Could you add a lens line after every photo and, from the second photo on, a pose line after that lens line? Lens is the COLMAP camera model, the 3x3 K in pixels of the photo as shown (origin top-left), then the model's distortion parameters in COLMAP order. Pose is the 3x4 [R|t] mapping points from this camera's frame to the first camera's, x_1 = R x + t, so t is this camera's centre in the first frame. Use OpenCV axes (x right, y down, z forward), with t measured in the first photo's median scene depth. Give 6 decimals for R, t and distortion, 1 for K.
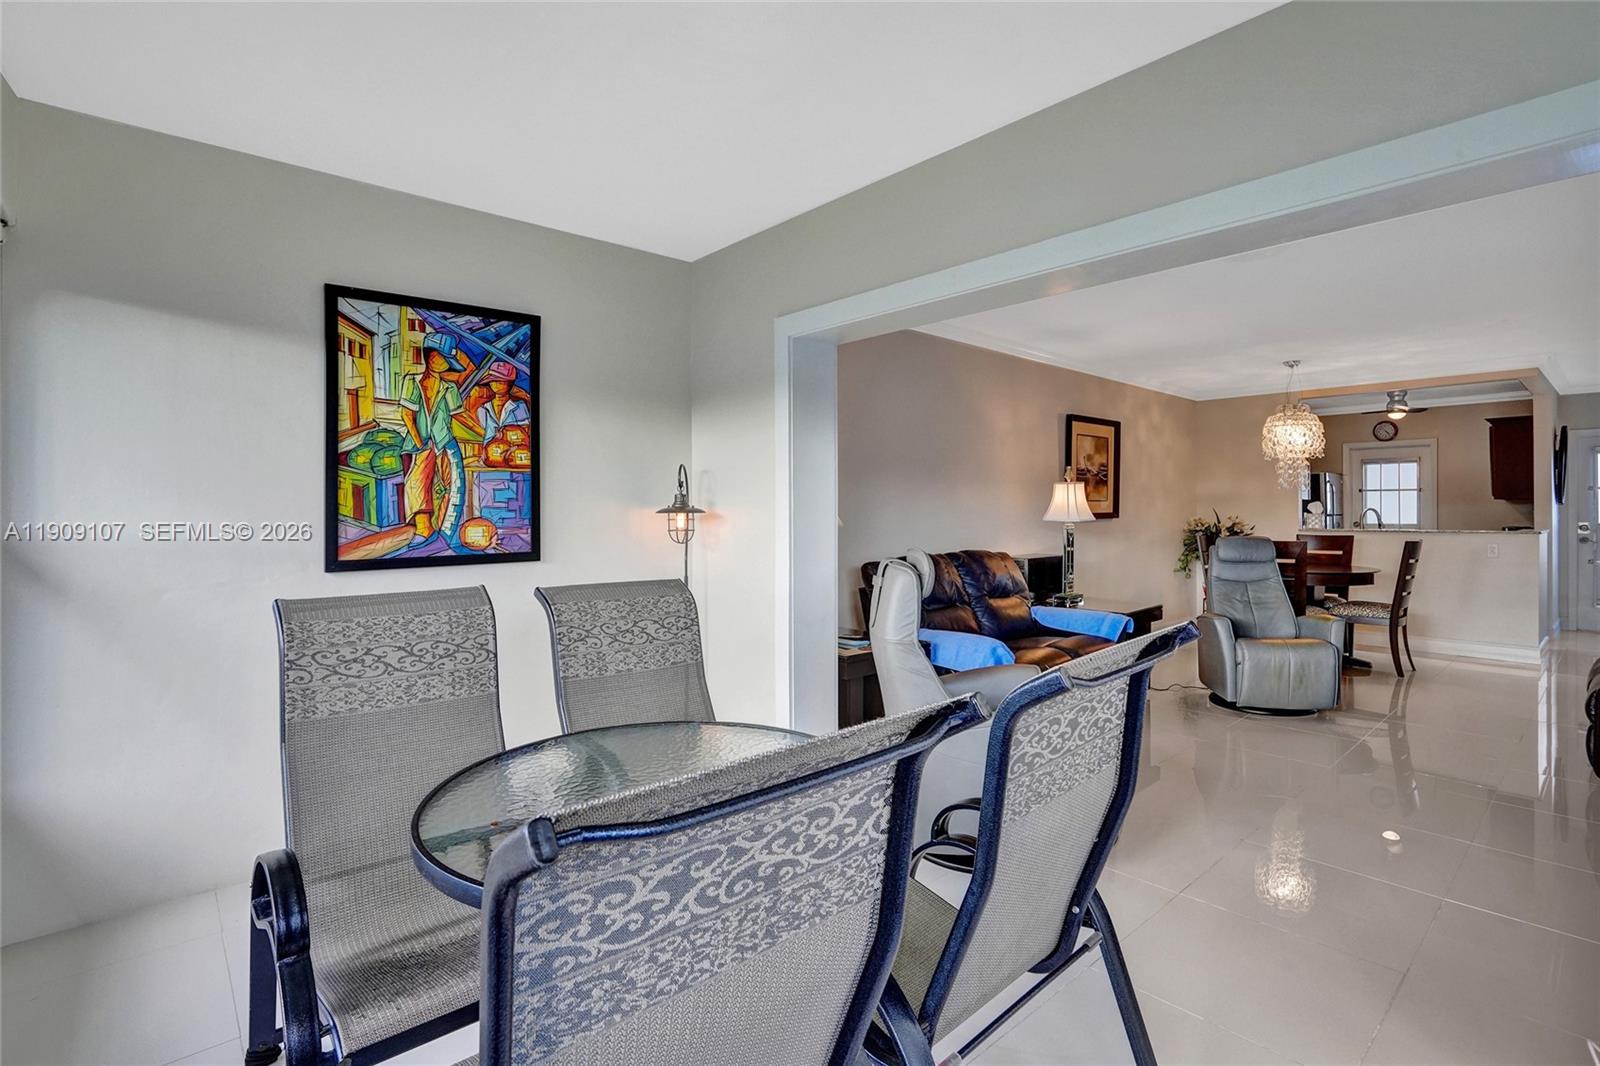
lens RADIAL K [[759.3, 0, 785.4], [0, 759.3, 519.8], [0, 0, 1]] dist [-0.045985, 0.014537]
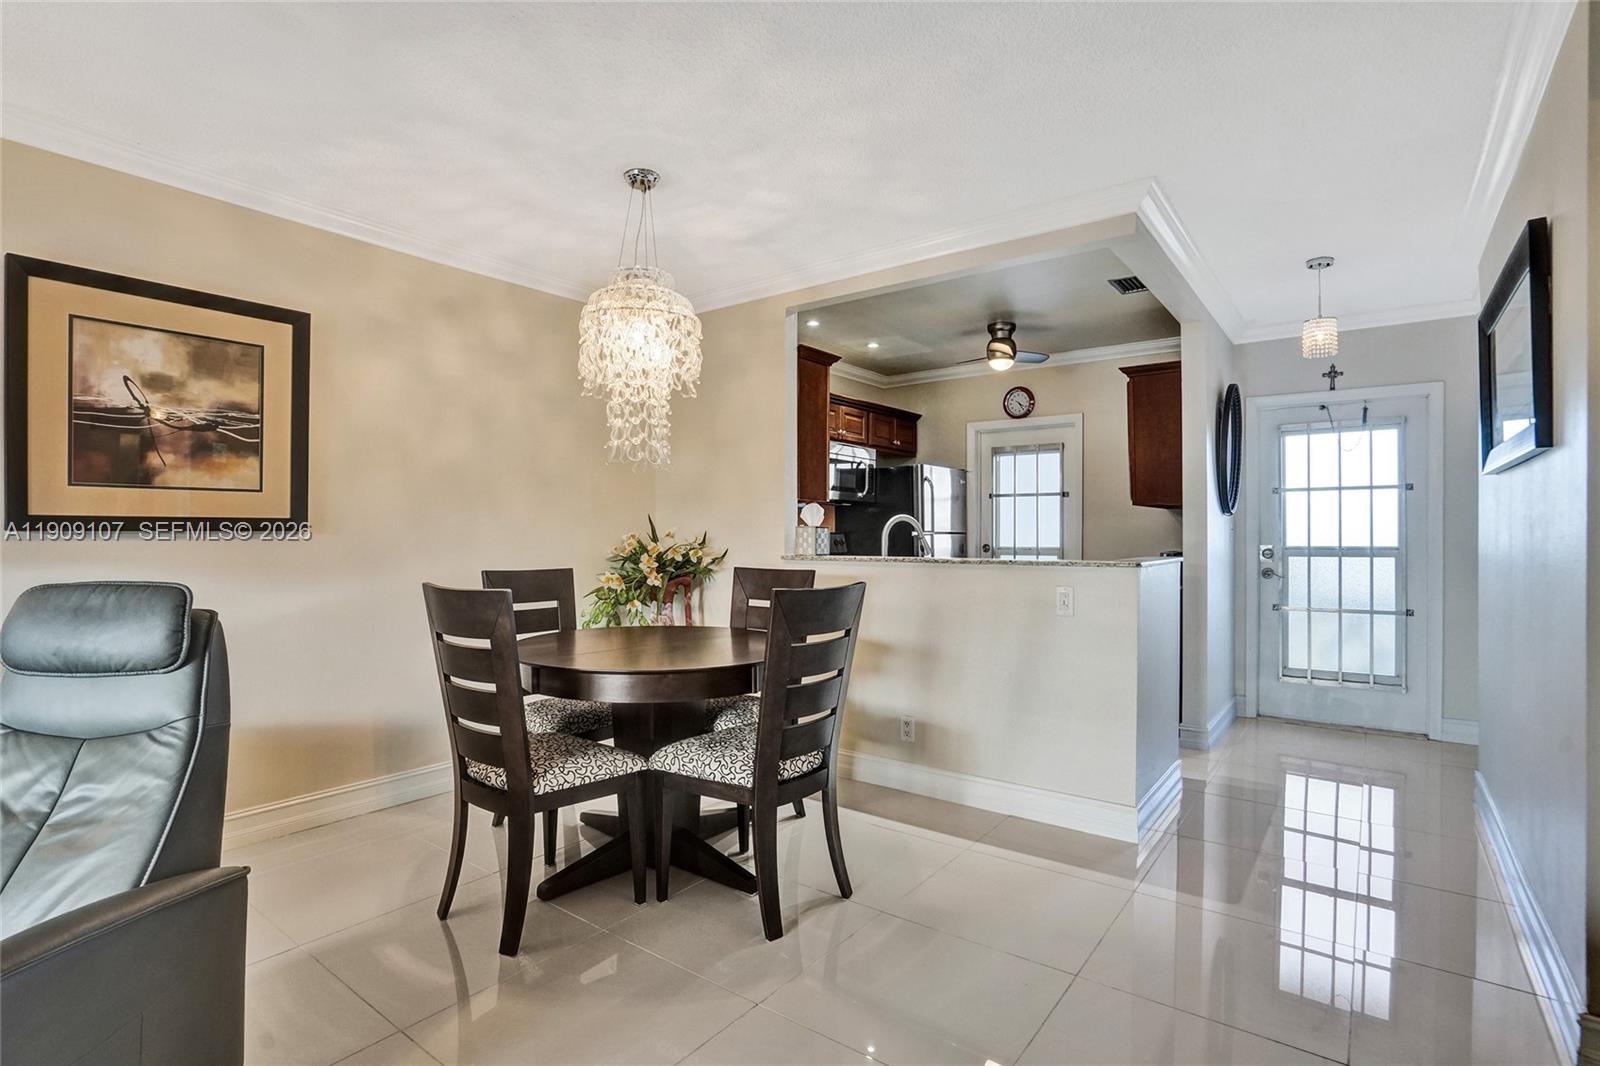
lens RADIAL K [[759.3, 0, 796.6], [0, 759.3, 547.8], [0, 0, 1]] dist [-0.045985, 0.014537]
pose [[0.980533, 0.003285, 0.196328, 0.677039], [-0.004774, 0.999963, 0.007113, 0.003864], [-0.196298, -0.007912, 0.980512, 0.538661]]
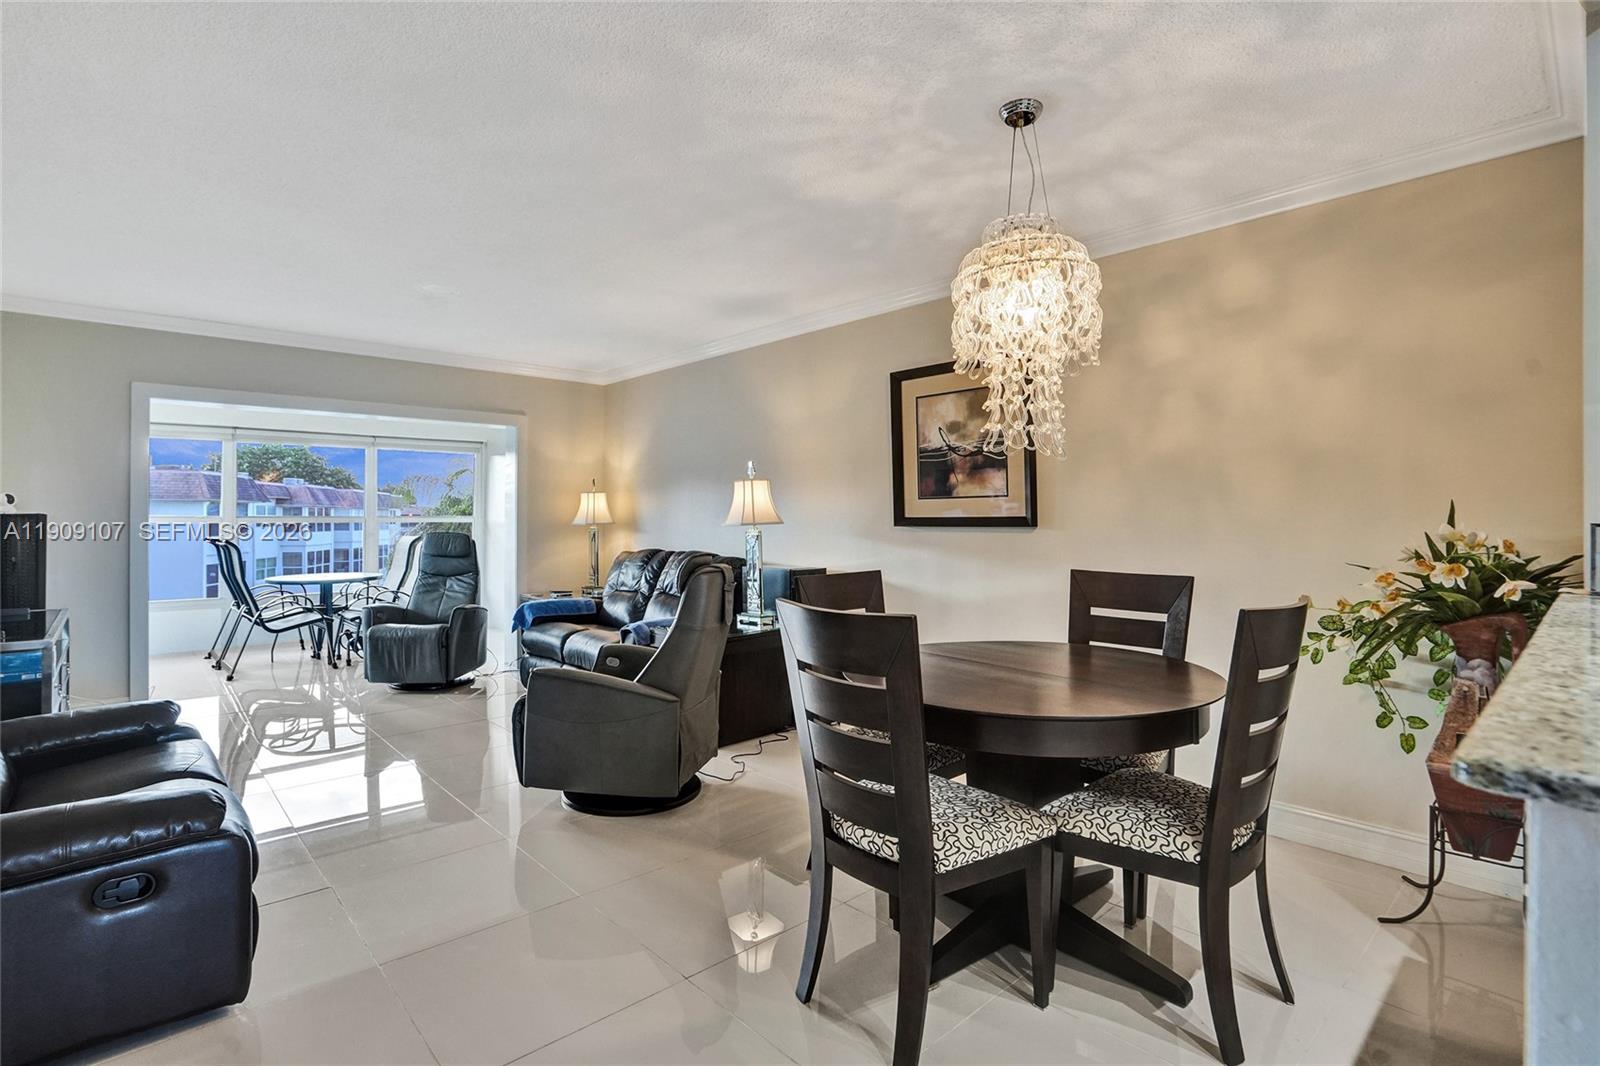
lens RADIAL K [[759.3, 0, 790.1], [0, 759.3, 511.9], [0, 0, 1]] dist [-0.045985, 0.014537]
pose [[0.031517, -0.008225, -0.999469, 1.030635], [-0.011484, 0.999897, -0.008591, -0.006692], [0.999437, 0.011749, 0.031419, 0.858231]]
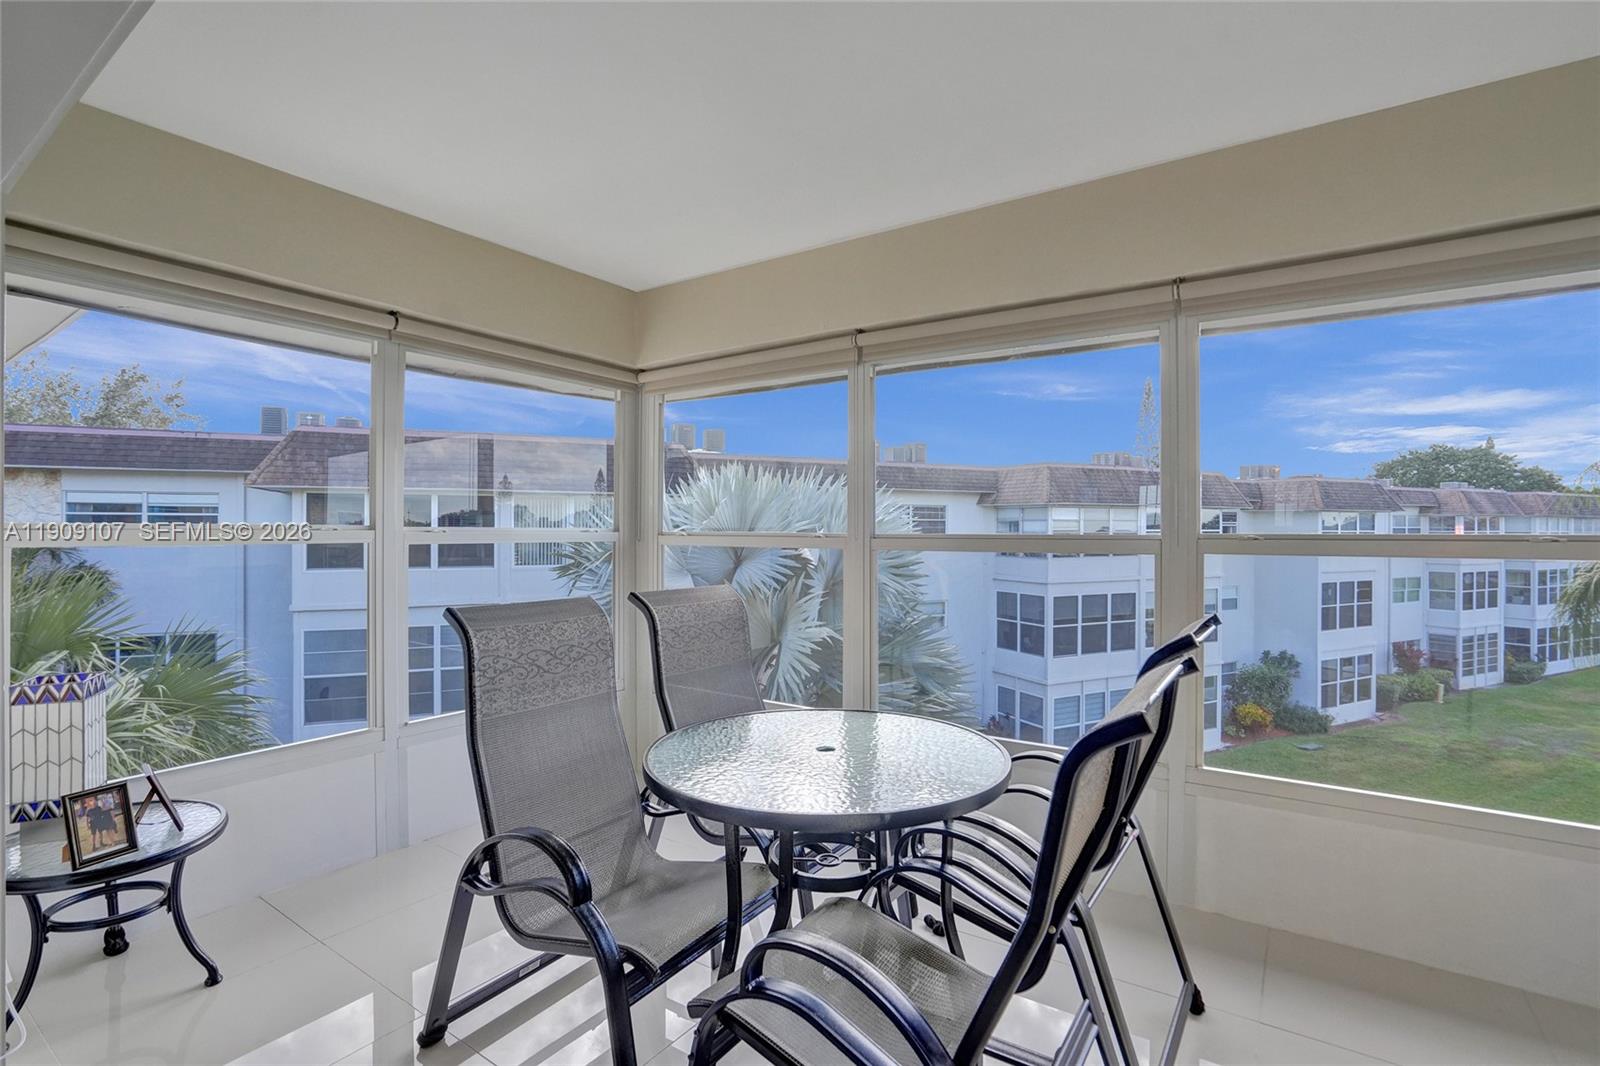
lens RADIAL K [[759.3, 0, 809.6], [0, 759.3, 526.6], [0, 0, 1]] dist [-0.045985, 0.014537]
pose [[-0.963047, 0.001742, -0.269329, 0.080808], [0.000845, 0.999994, 0.003447, -0.006764], [0.269333, 0.003093, -0.963042, 0.550912]]
